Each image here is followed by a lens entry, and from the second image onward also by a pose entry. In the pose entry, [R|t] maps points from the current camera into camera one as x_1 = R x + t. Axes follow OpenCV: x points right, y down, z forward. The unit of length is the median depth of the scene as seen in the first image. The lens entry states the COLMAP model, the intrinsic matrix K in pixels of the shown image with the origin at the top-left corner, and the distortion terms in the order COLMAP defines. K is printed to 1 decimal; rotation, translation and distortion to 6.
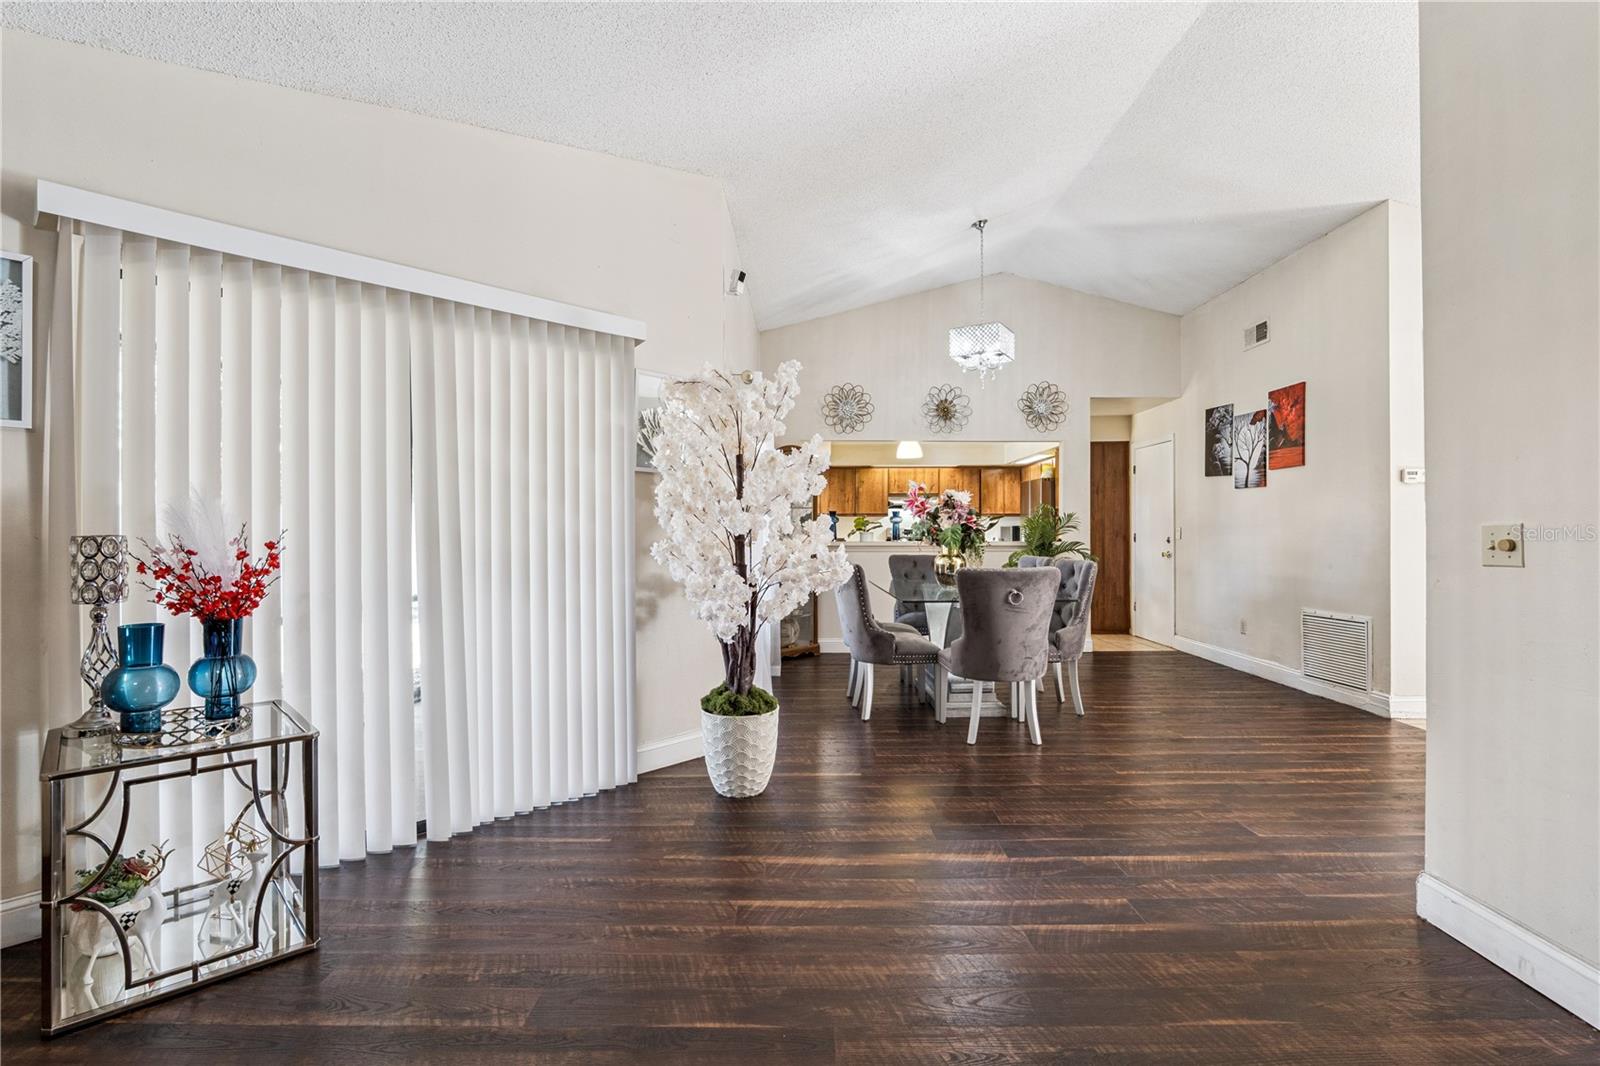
lens RADIAL K [[748.5, 0, 801.5], [0, 748.5, 530.5], [0, 0, 1]] dist [-0.024862, 0.008984]
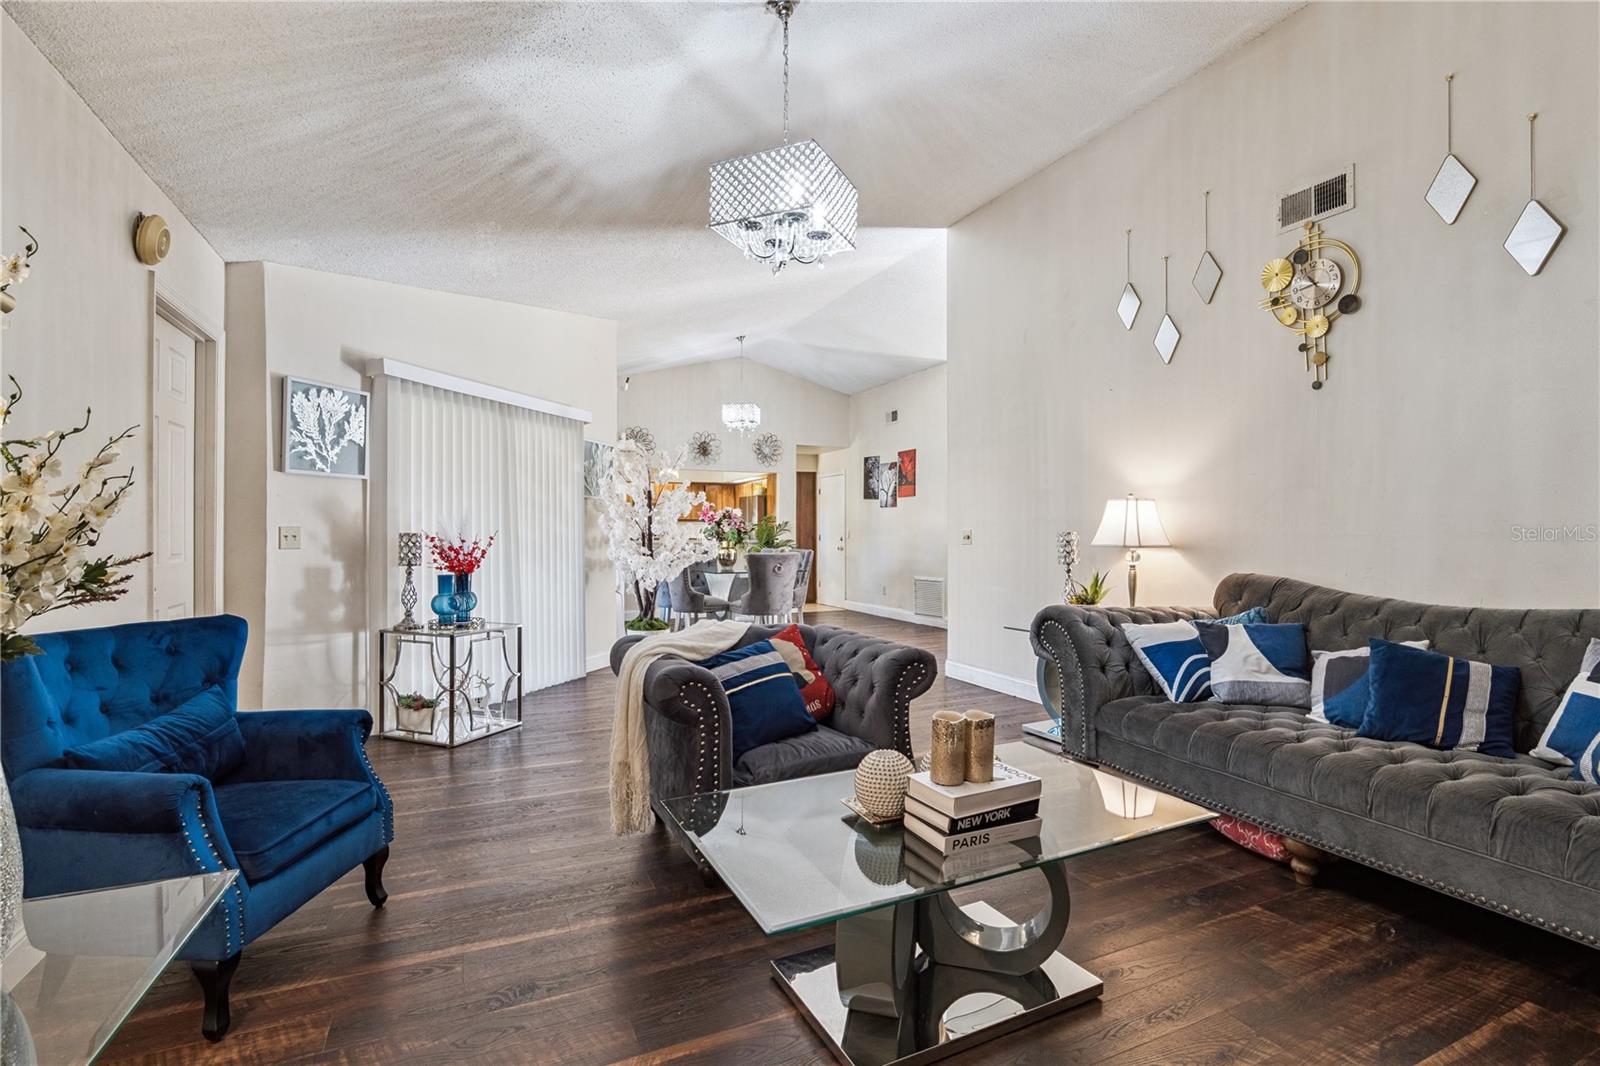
lens RADIAL K [[751.5, 0, 801.4], [0, 751.5, 535.6], [0, 0, 1]] dist [-0.025224, 0.007047]
pose [[0.907348, 0.000078, 0.420380, -0.285810], [-0.001401, 0.999995, 0.002840, 0.002001], [-0.420377, -0.003166, 0.907344, -0.455710]]
